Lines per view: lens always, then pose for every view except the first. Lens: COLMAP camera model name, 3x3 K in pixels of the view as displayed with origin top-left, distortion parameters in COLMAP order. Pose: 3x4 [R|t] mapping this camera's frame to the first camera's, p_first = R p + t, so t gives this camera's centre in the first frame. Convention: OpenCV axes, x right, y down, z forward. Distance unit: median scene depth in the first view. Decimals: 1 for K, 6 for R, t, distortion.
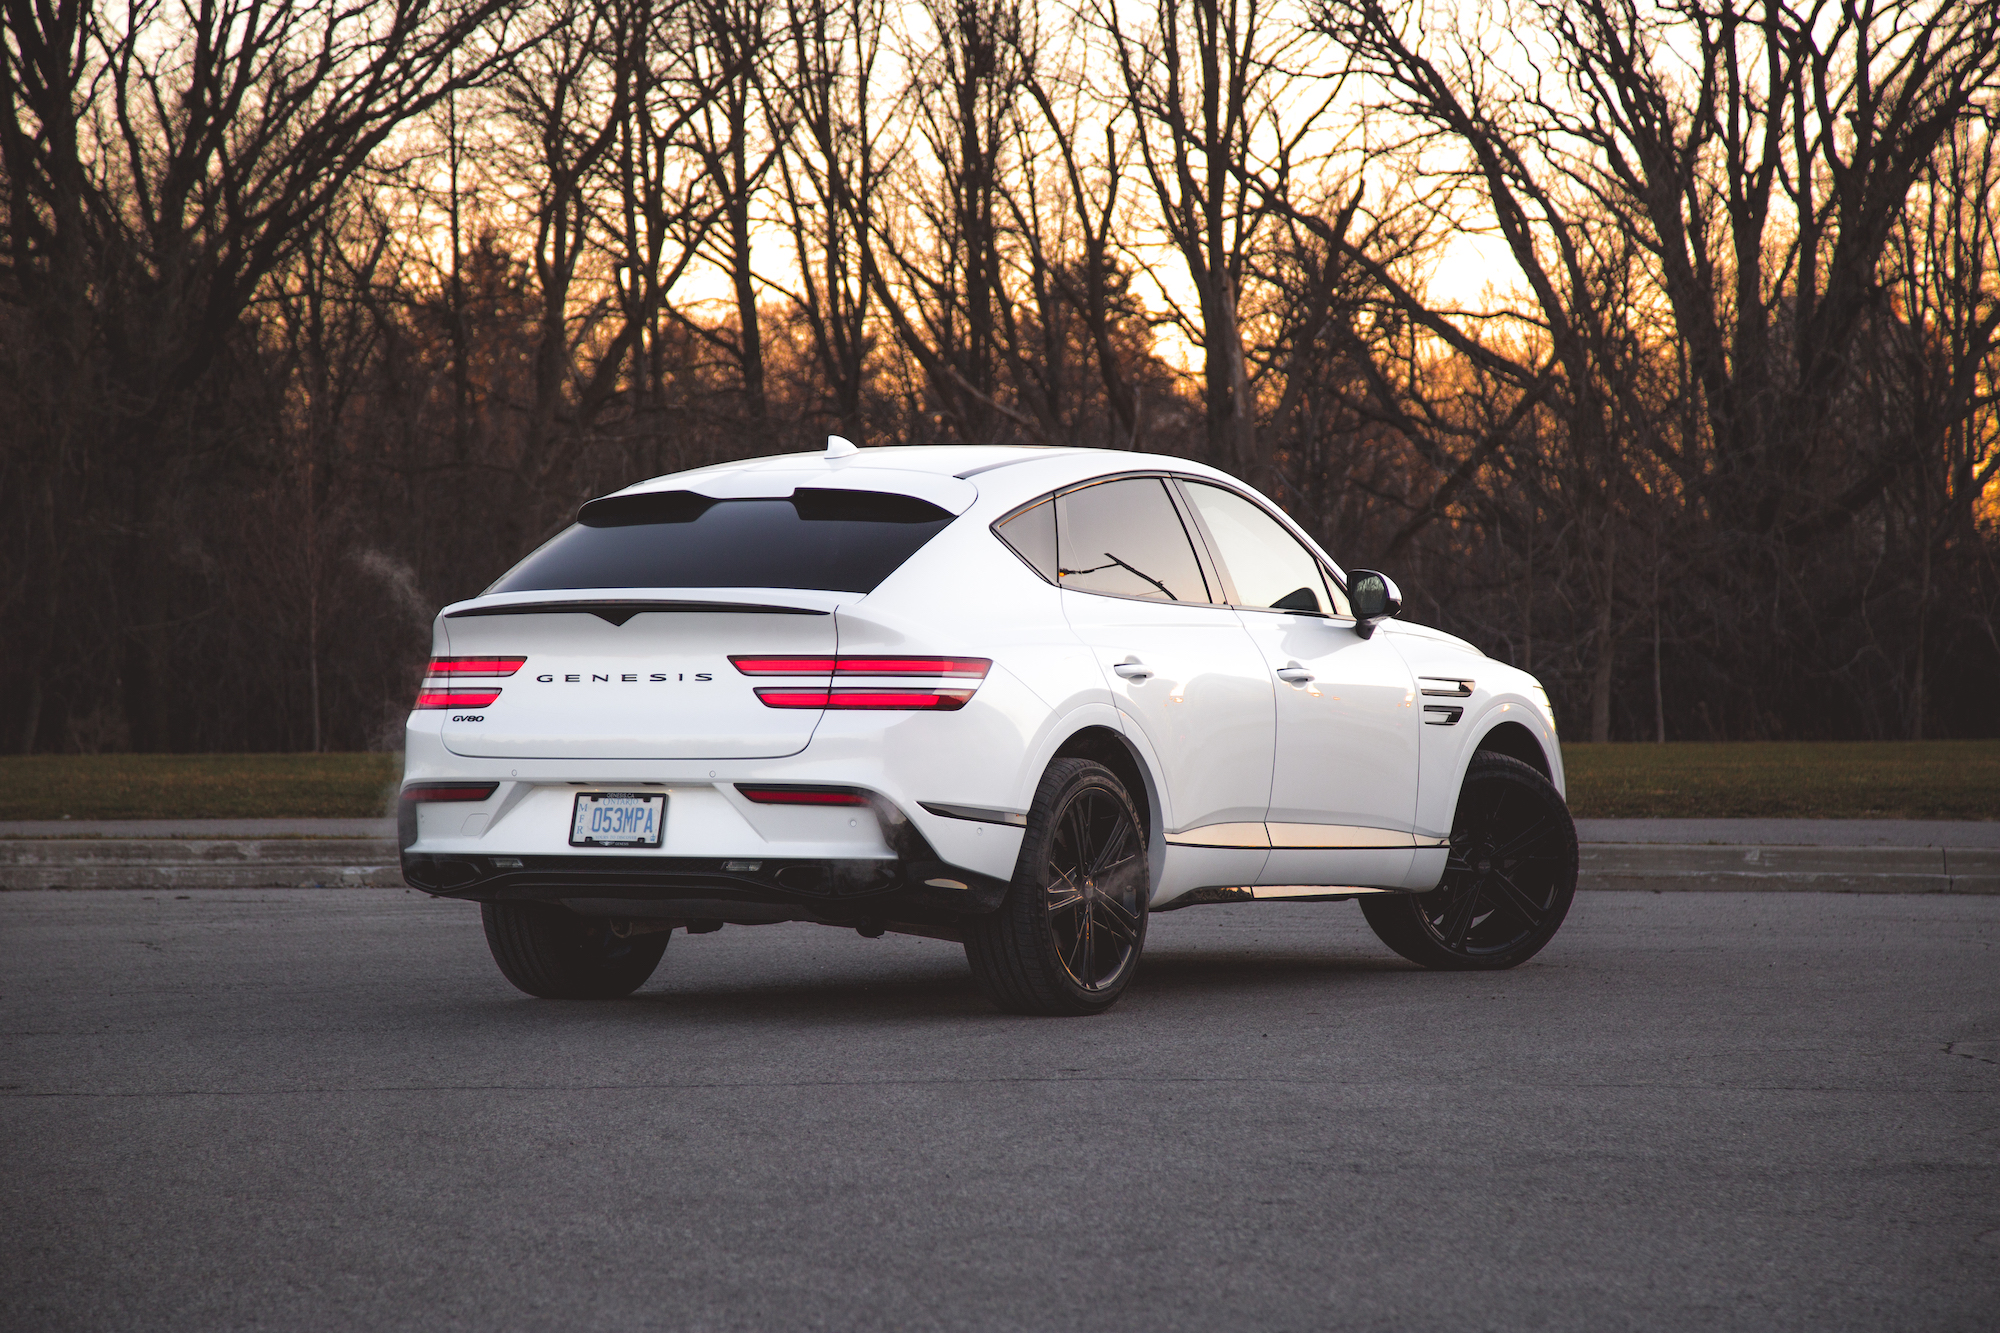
lens RADIAL K [[5191.0, 0, 1000.0], [0, 5191.0, 666.5], [0, 0, 1]] dist [0.539915, 0.474944]
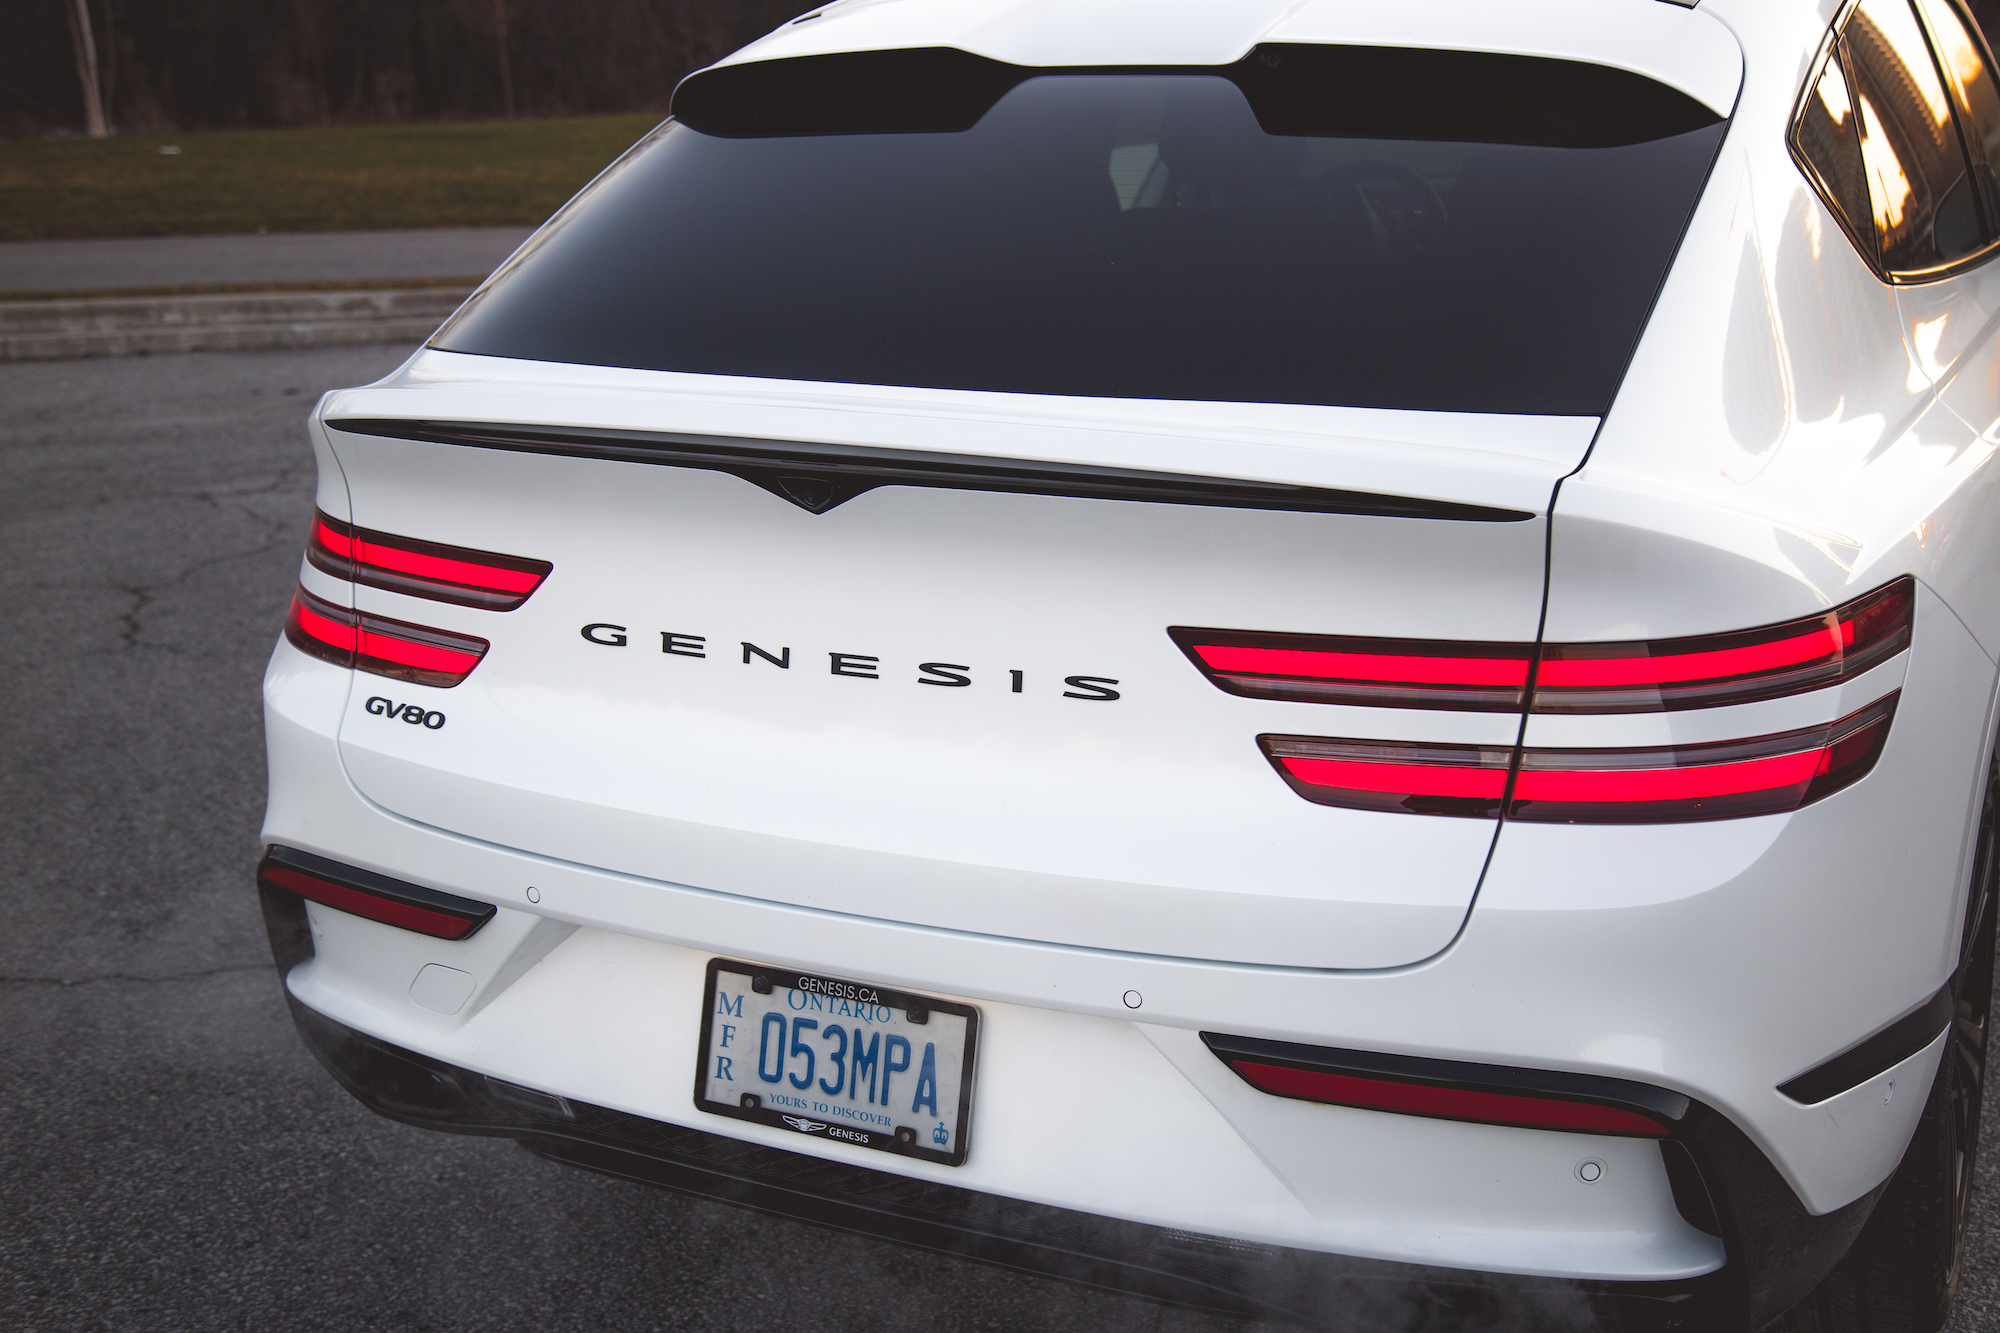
lens RADIAL K [[2398.2, 0, 1003.9], [0, 2398.2, 687.2], [0, 0, 1]] dist [0.088284, 0.015078]
pose [[0.998528, -0.023398, 0.048933, -0.065692], [0.009496, 0.963648, 0.267005, -0.035672], [-0.053402, -0.266147, 0.962452, 0.807513]]
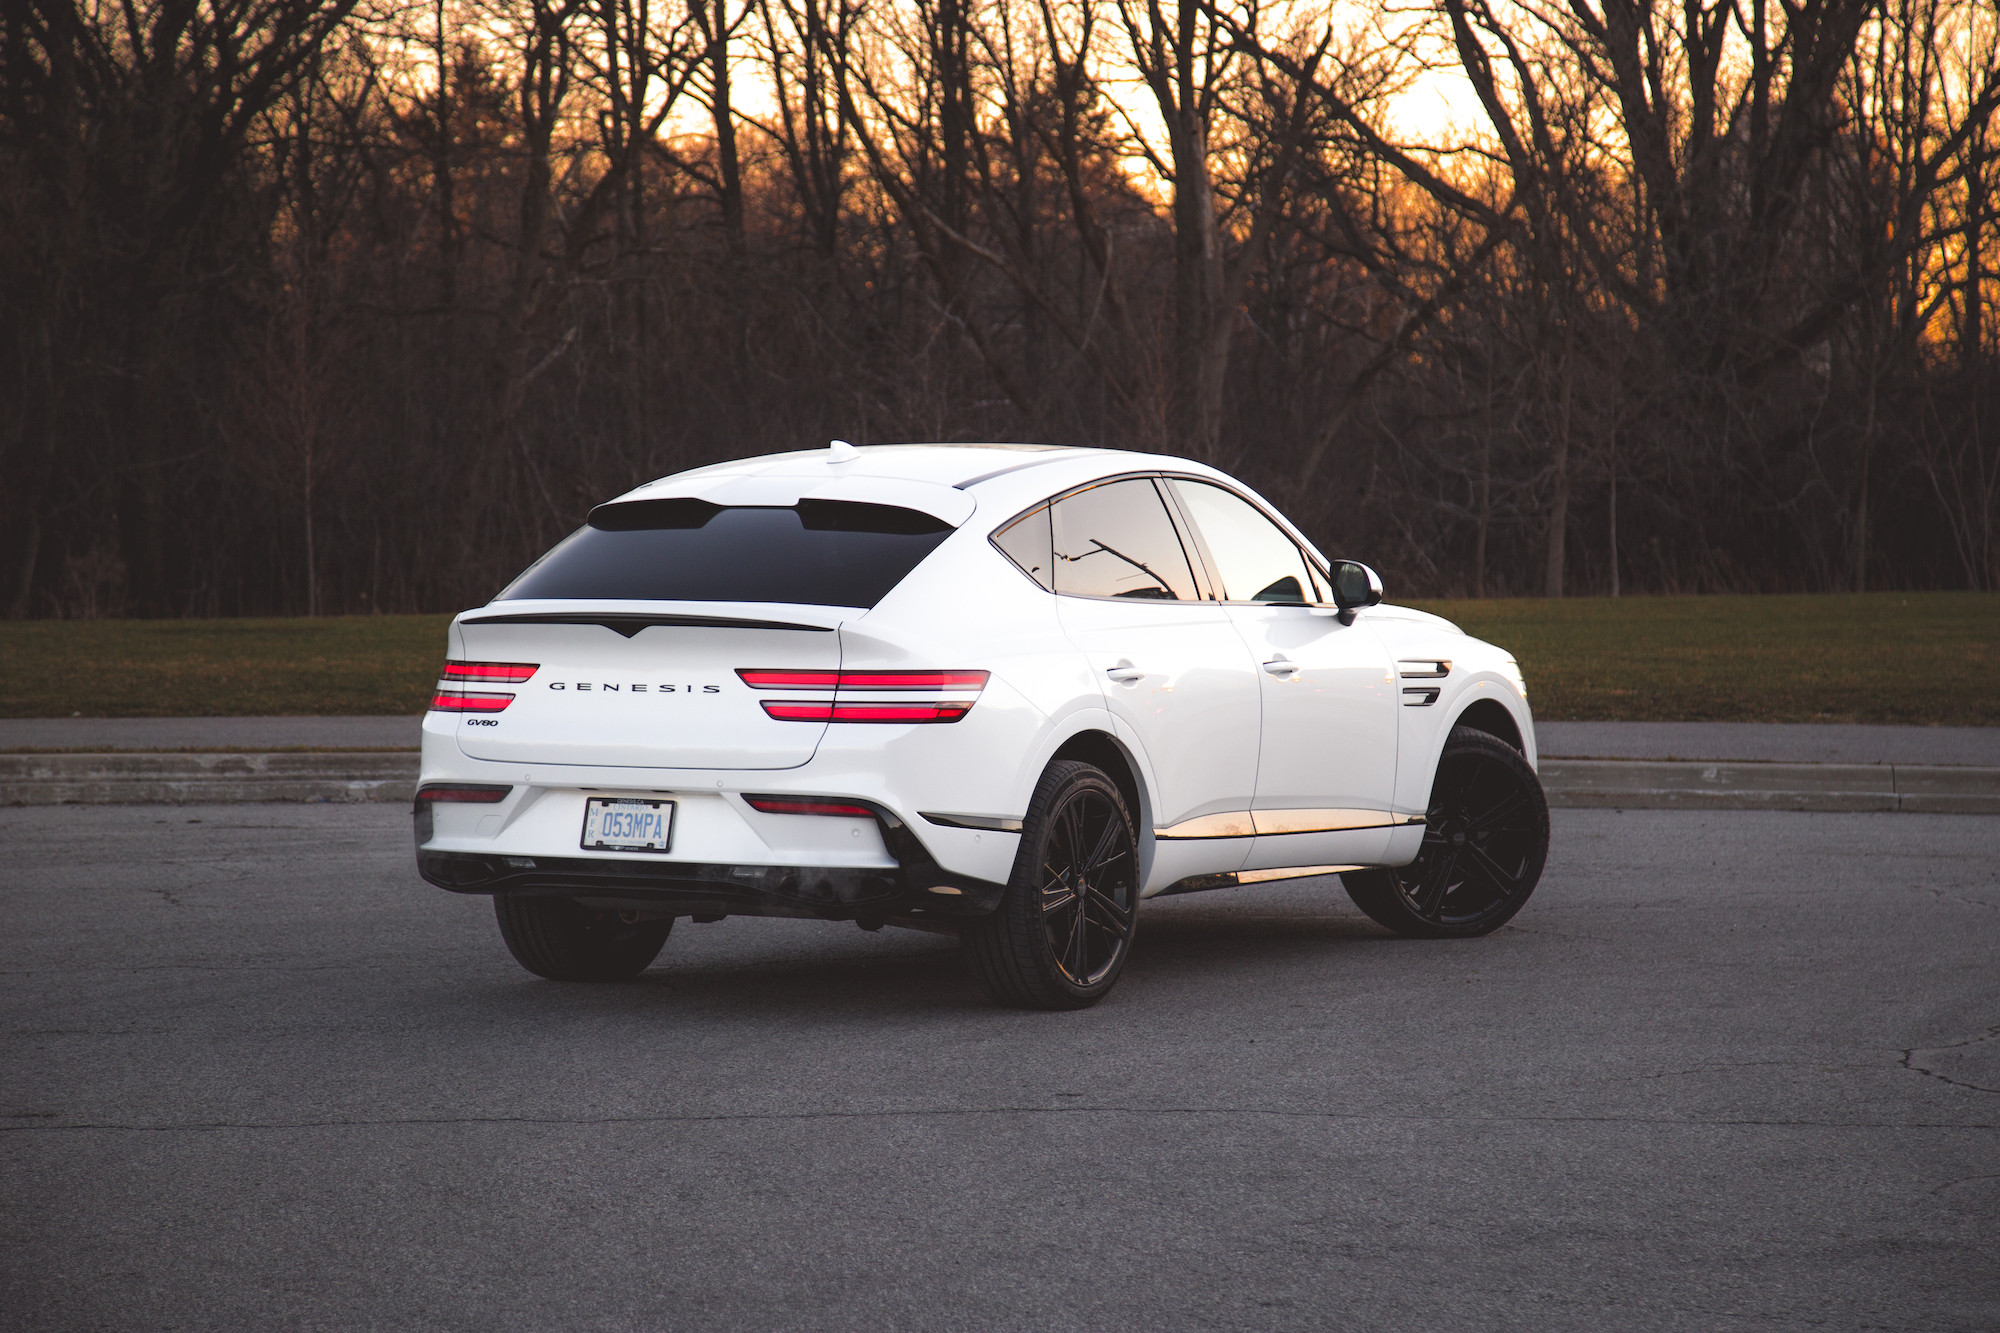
lens RADIAL K [[5051.4, 0, 1025.0], [0, 5051.4, 660.8], [0, 0, 1]] dist [0.498183, 0.244750]
pose [[0.999927, 0.004875, 0.011018, -0.005403], [-0.005280, 0.999300, 0.037034, -0.038810], [-0.010829, -0.037089, 0.999253, -0.005840]]
